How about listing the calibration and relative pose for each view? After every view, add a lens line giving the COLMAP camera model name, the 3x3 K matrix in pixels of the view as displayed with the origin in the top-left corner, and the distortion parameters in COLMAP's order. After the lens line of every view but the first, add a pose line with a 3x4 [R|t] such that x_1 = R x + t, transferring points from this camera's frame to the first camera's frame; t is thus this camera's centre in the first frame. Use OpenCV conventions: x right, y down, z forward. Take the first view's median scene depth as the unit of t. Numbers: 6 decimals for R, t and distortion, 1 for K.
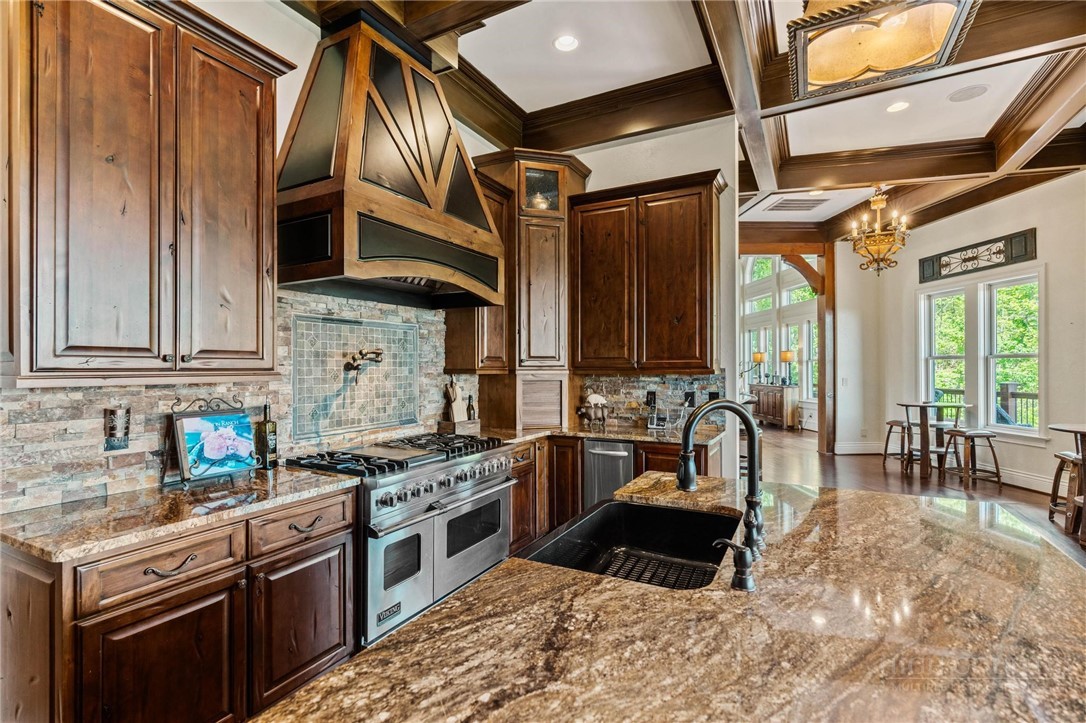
lens RADIAL K [[521.9, 0, 534.3], [0, 521.9, 366.0], [0, 0, 1]] dist [-0.003934, 0.000983]
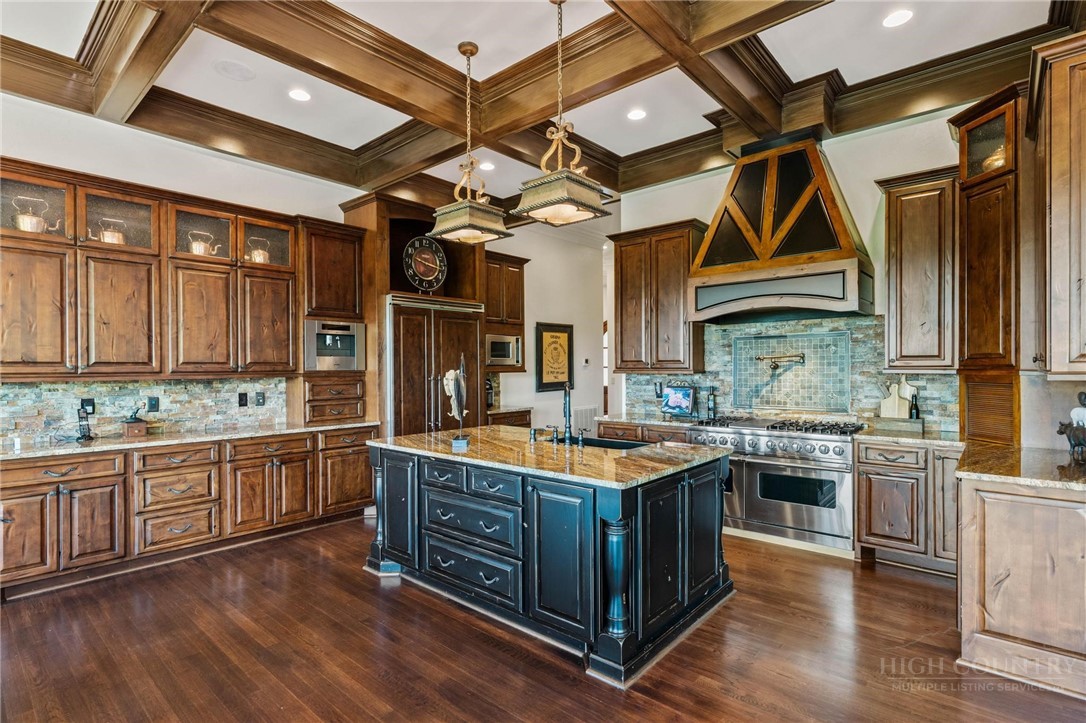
lens RADIAL K [[521.9, 0, 546.4], [0, 521.9, 366.8], [0, 0, 1]] dist [-0.003934, 0.000983]
pose [[-0.223552, 0.003245, -0.974687, 1.200683], [0.008014, 0.999967, 0.001491, -0.004815], [0.974659, -0.007478, -0.223571, 0.645310]]
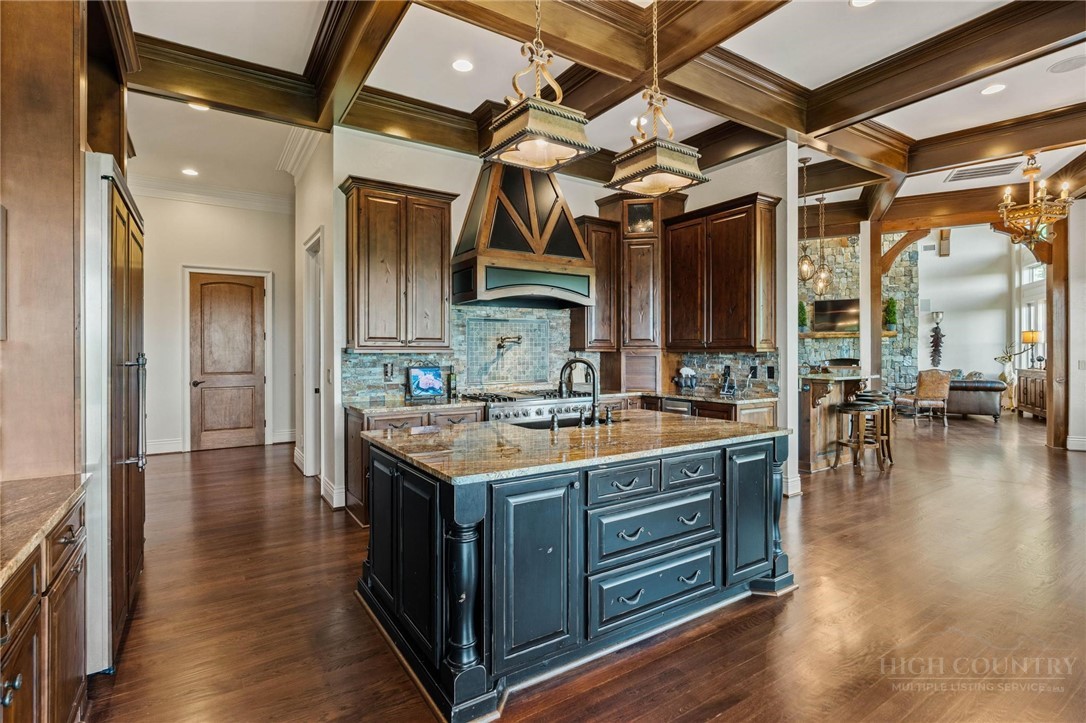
lens RADIAL K [[521.9, 0, 523.8], [0, 521.9, 349.5], [0, 0, 1]] dist [-0.003934, 0.000983]
pose [[0.869513, -0.000608, -0.493909, 0.536651], [0.000325, 1.000000, -0.000659, 0.012785], [0.493910, 0.000413, 0.869513, -0.444254]]
